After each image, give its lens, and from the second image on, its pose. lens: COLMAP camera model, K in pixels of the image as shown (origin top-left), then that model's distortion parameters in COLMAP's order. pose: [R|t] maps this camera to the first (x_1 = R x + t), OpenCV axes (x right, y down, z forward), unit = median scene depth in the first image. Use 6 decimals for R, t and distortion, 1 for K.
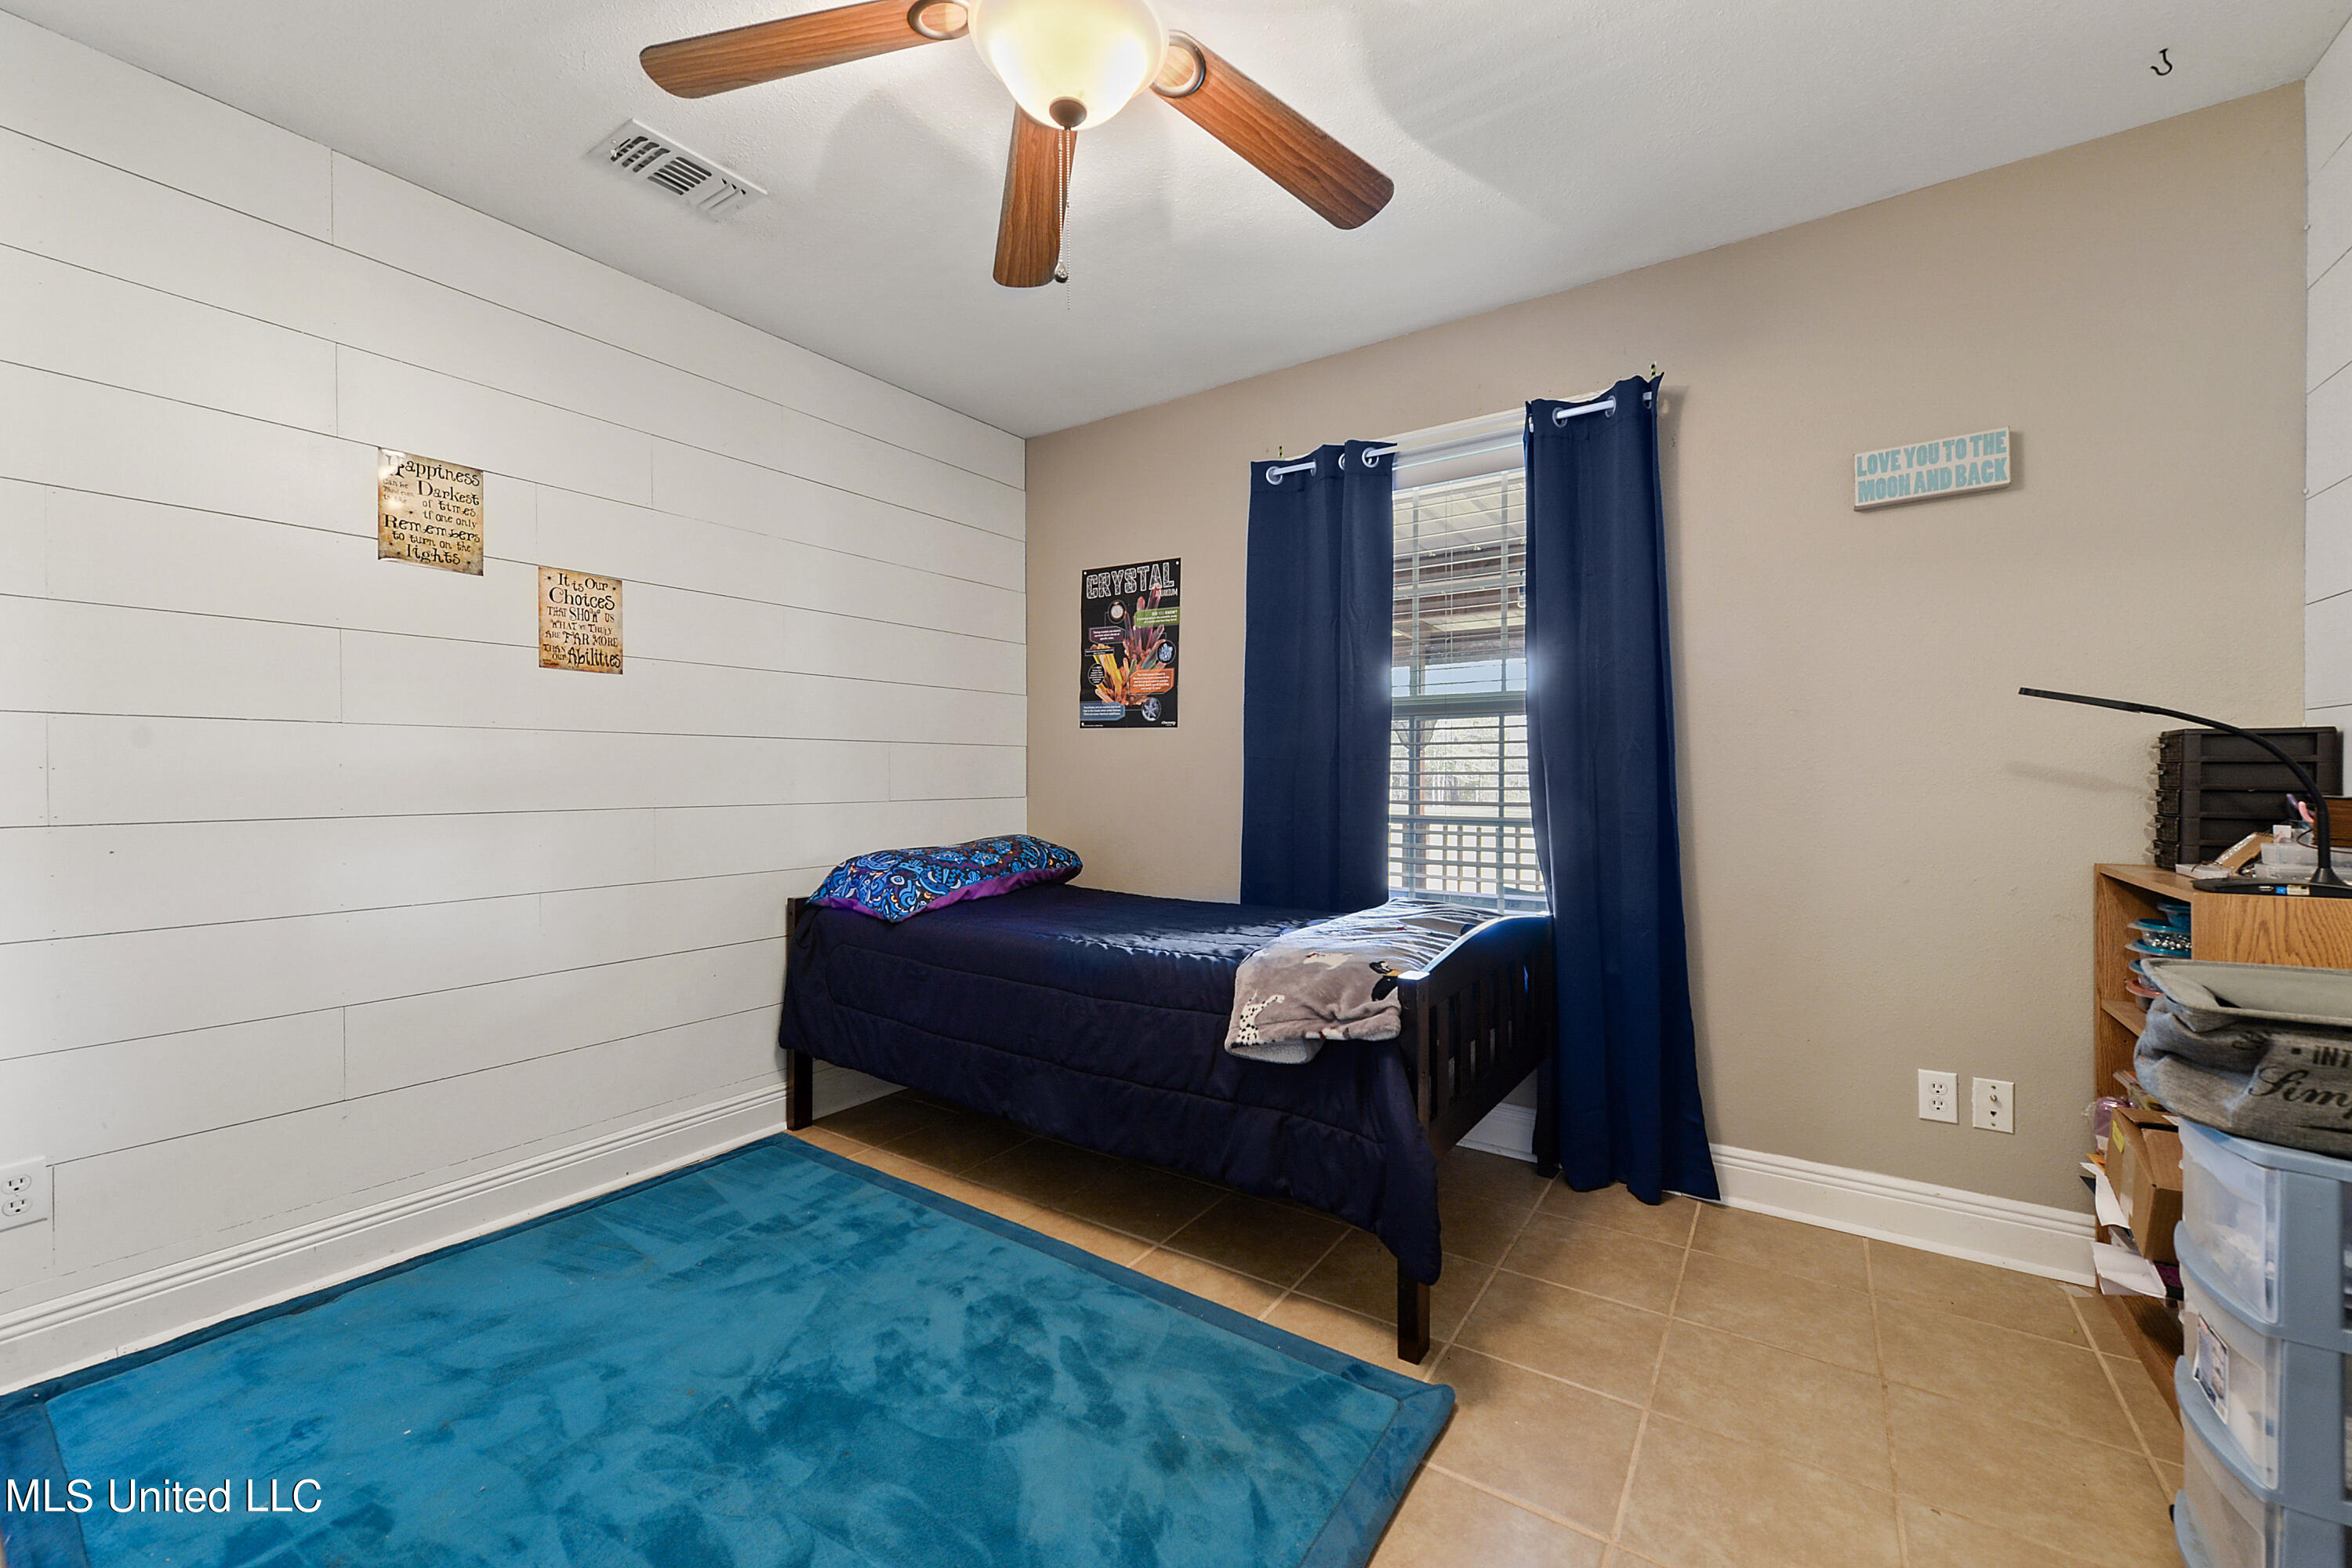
lens RADIAL K [[925.9, 0, 1175.7], [0, 925.9, 776.3], [0, 0, 1]] dist [0.008882, -0.000757]
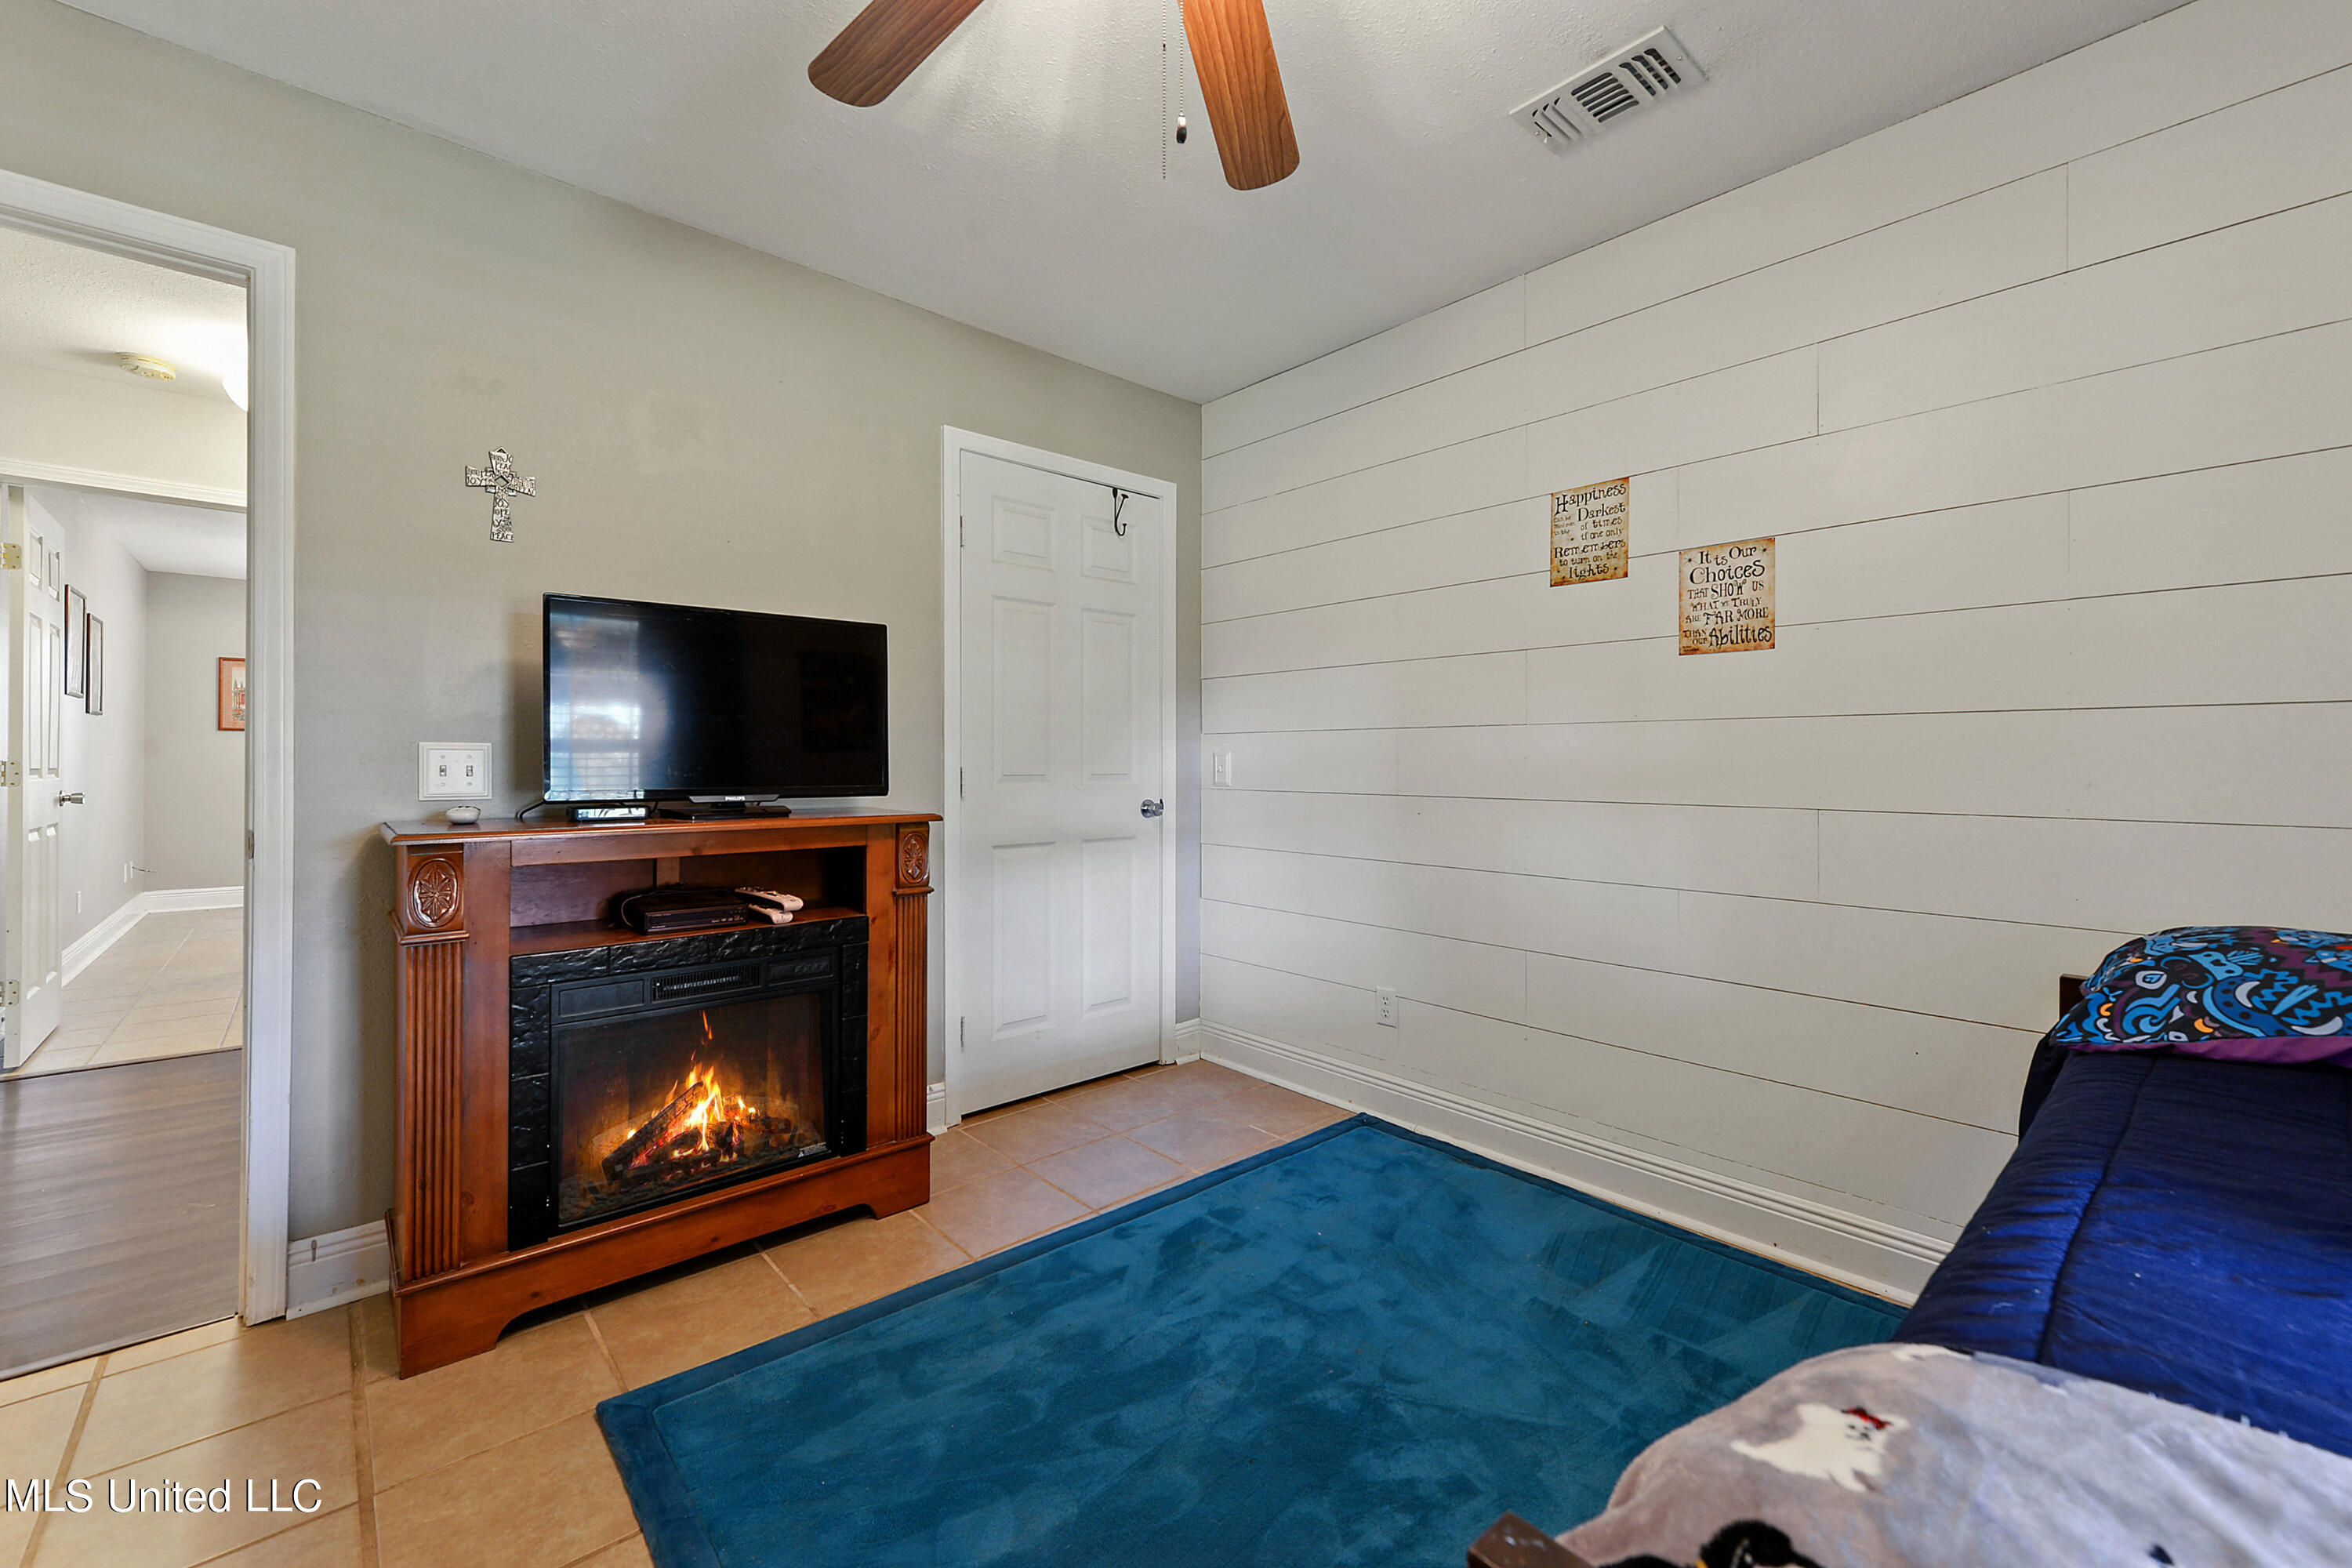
lens RADIAL K [[925.9, 0, 1141.6], [0, 925.9, 758.5], [0, 0, 1]] dist [0.008882, -0.000757]
pose [[-0.241448, -0.005711, -0.970397, 0.415241], [-0.006943, 0.999967, -0.004158, -0.002765], [0.970389, 0.005733, -0.241480, 0.743396]]
